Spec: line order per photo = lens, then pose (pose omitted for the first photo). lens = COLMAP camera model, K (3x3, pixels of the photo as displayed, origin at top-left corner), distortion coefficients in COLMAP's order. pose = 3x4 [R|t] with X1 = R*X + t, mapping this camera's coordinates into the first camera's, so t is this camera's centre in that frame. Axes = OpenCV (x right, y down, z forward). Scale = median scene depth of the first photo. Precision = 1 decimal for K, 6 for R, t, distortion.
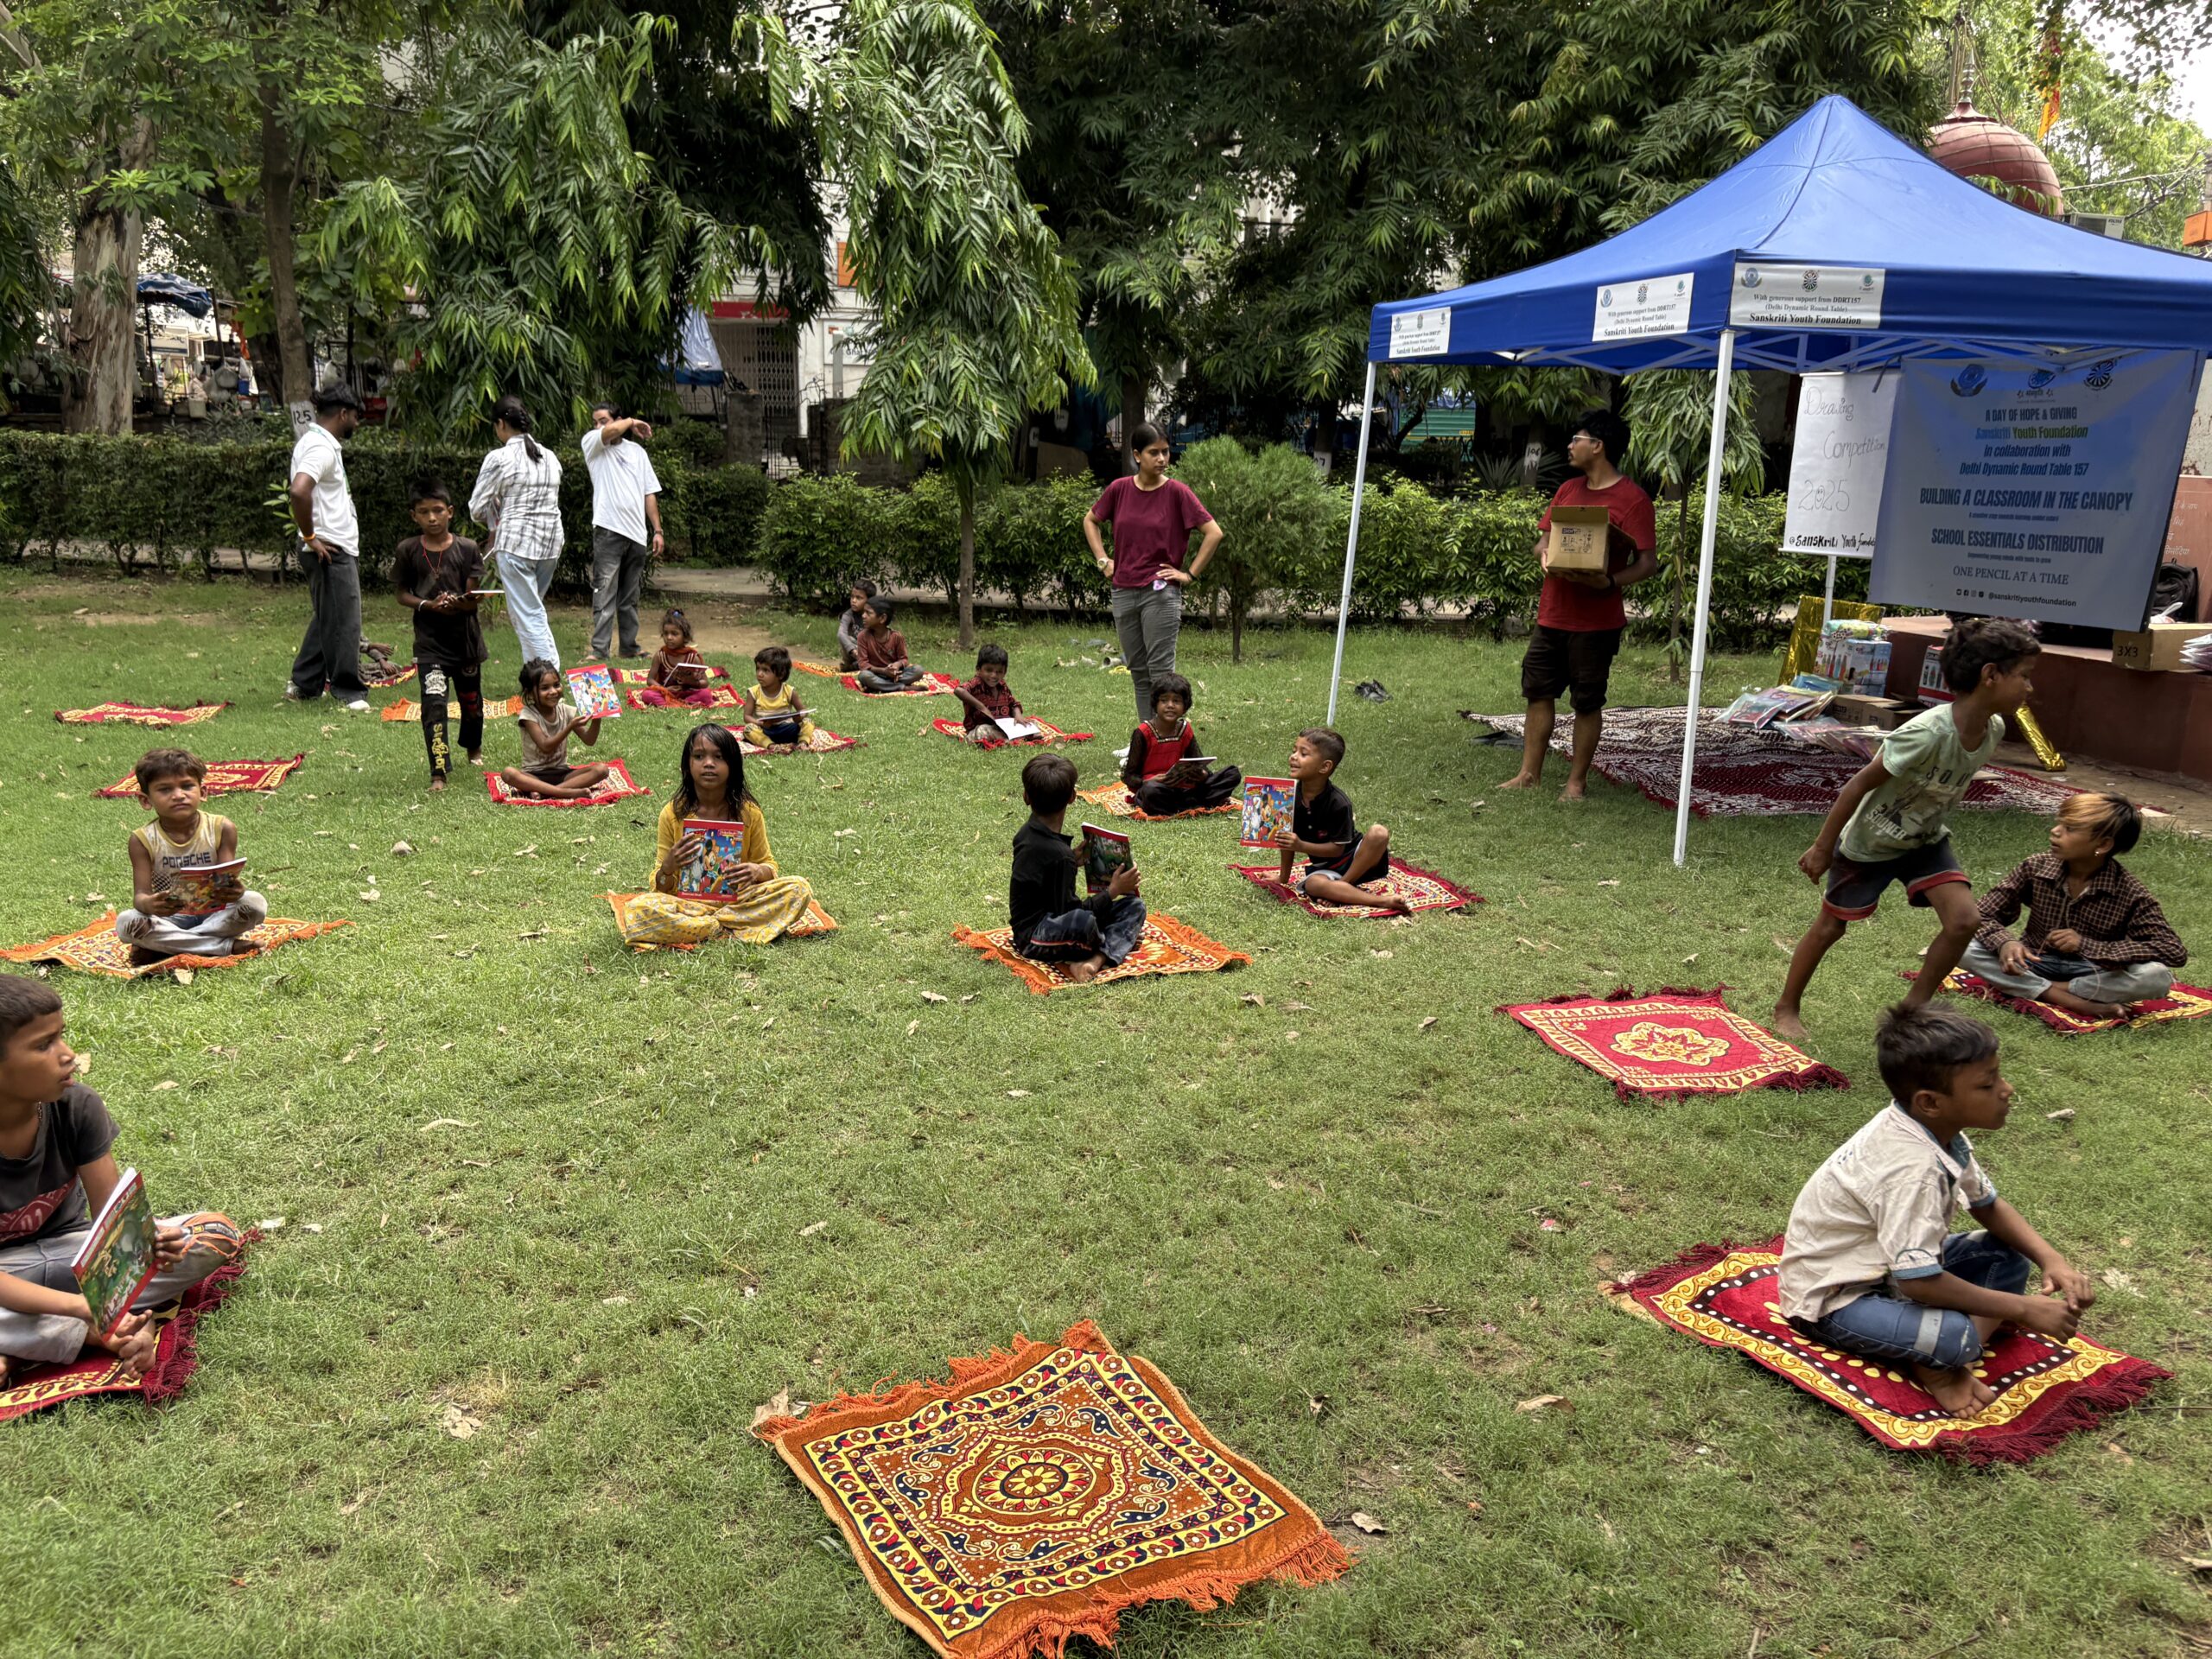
lens RADIAL K [[1674.6, 0, 1104.8], [0, 1674.6, 829.6], [0, 0, 1]] dist [-0.001237, -0.000381]
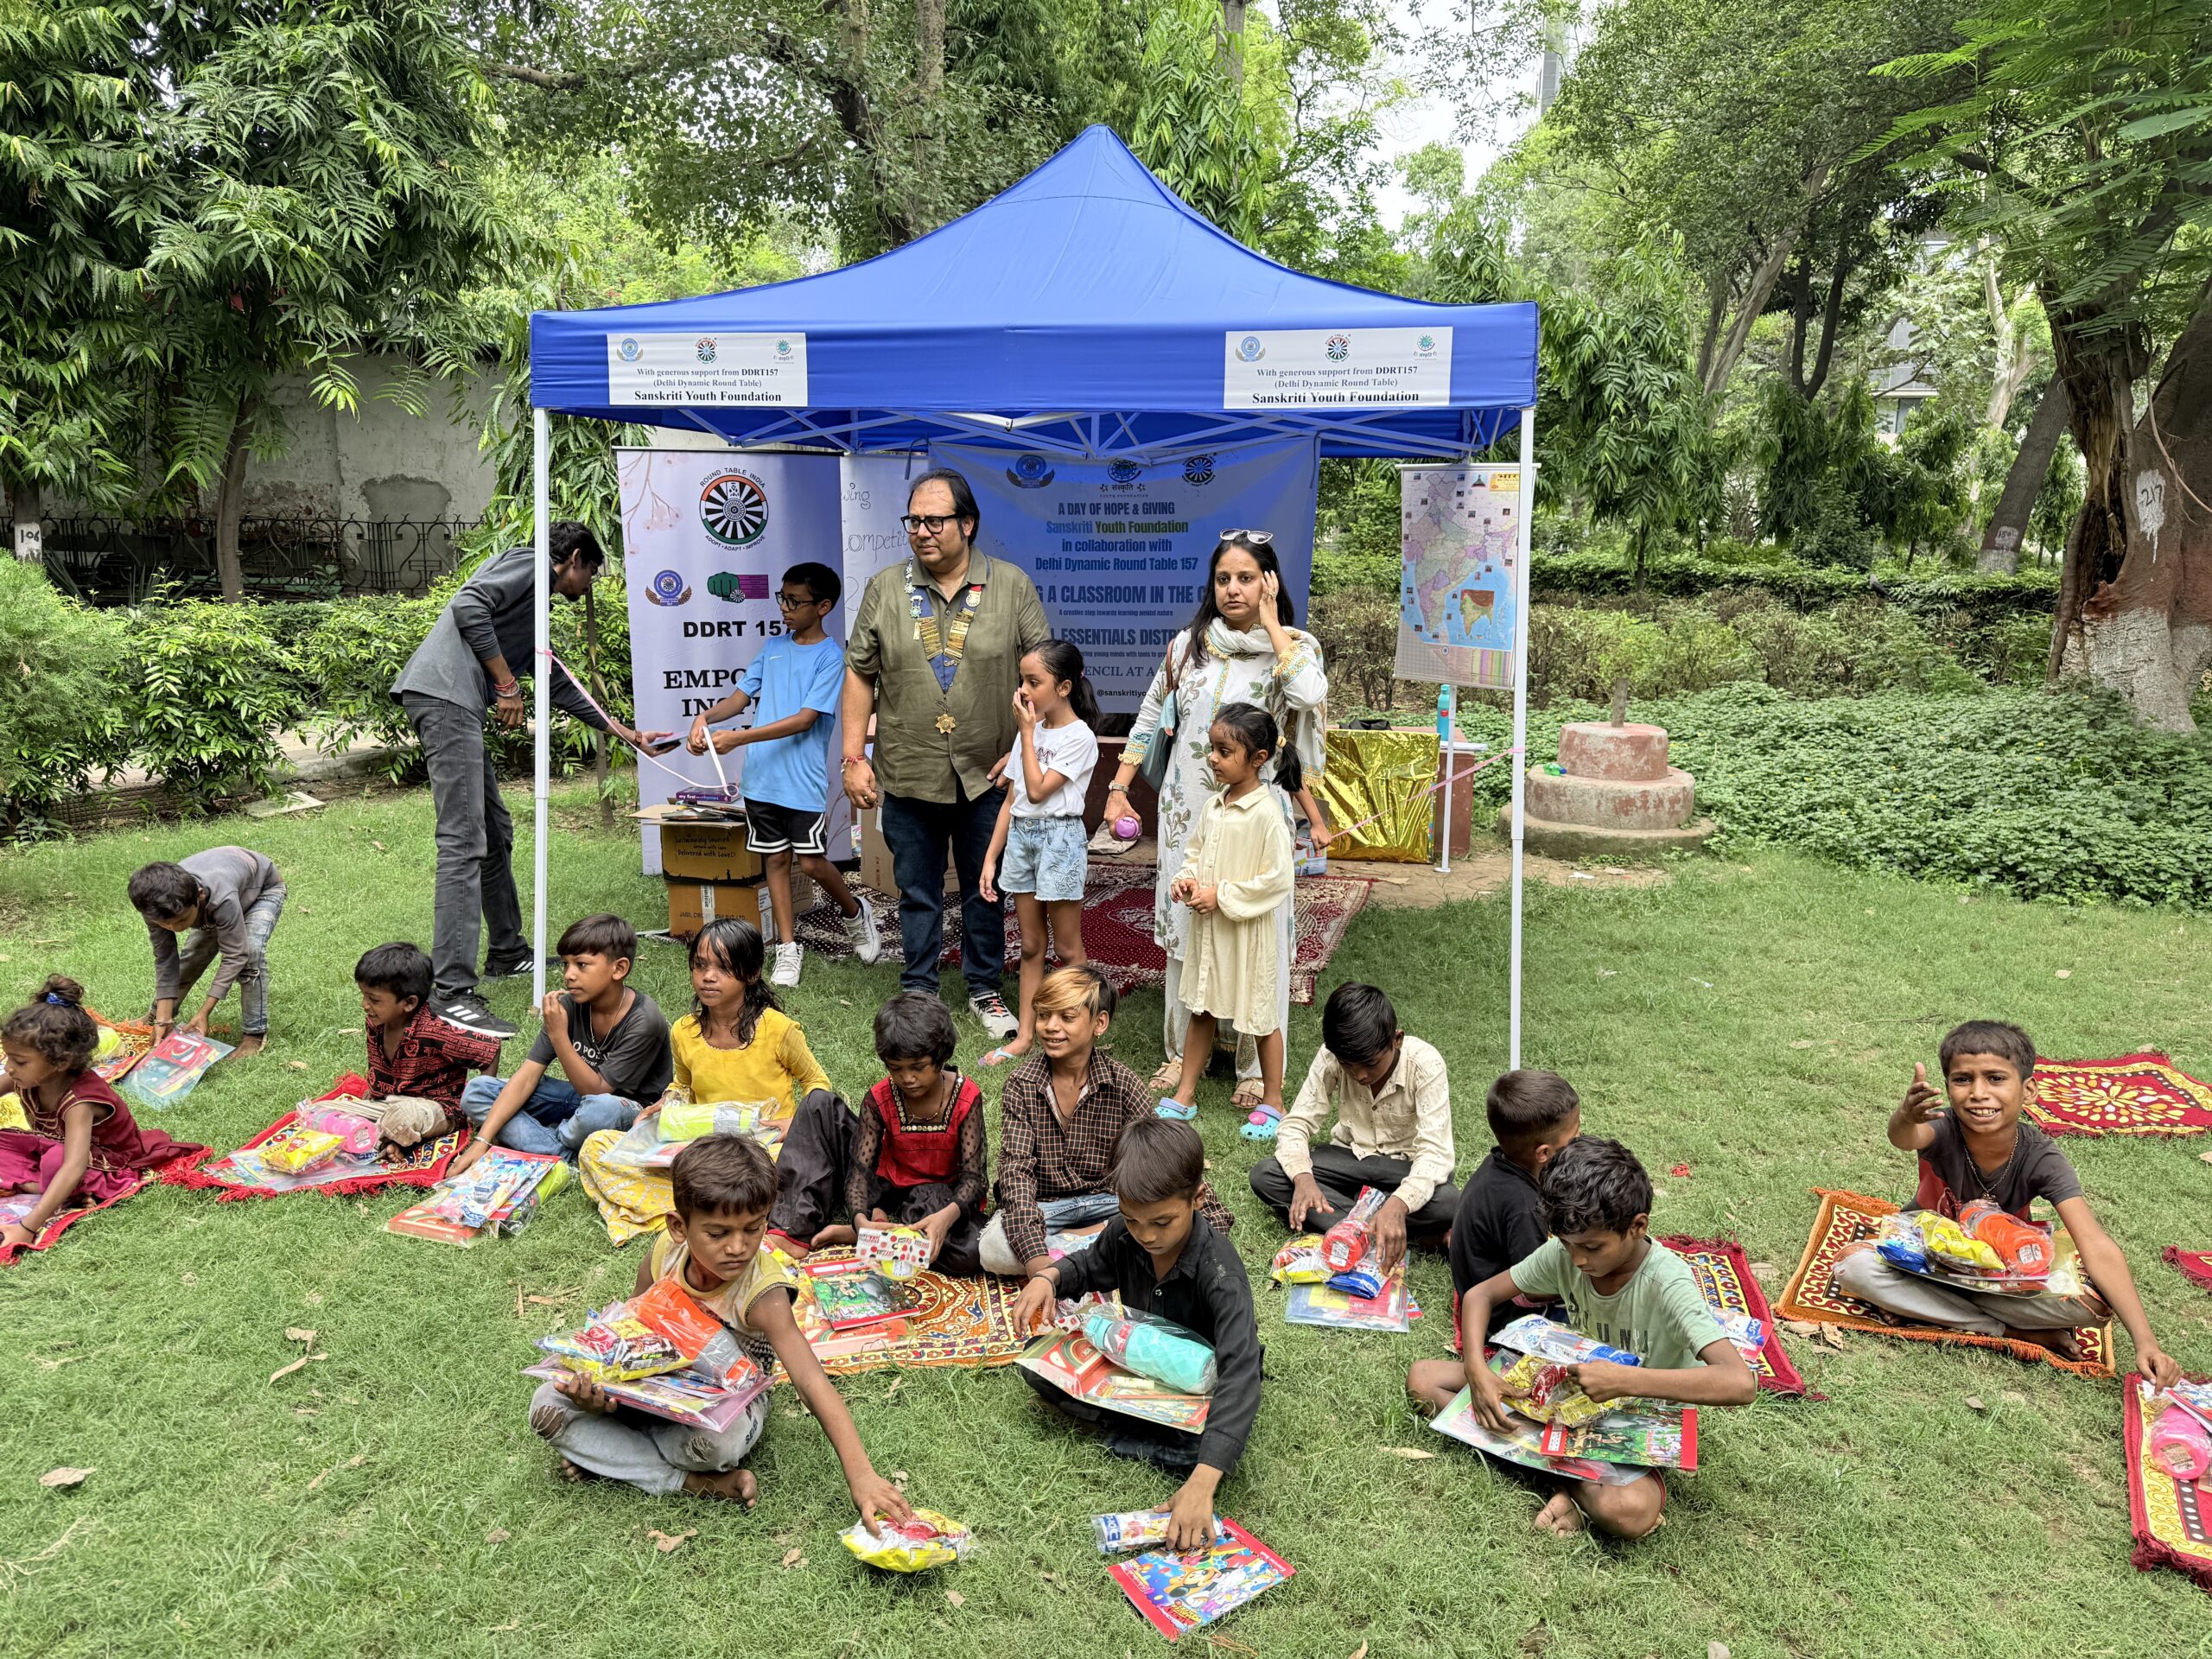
lens RADIAL K [[1533.6, 0, 1104.0], [0, 1533.6, 827.5], [0, 0, 1]] dist [0.078910, 0.001059]
pose [[0.456886, -0.173934, 0.872355, -0.270083], [0.199082, 0.975814, 0.090295, -0.150332], [-0.866961, 0.132415, 0.480463, 0.605098]]
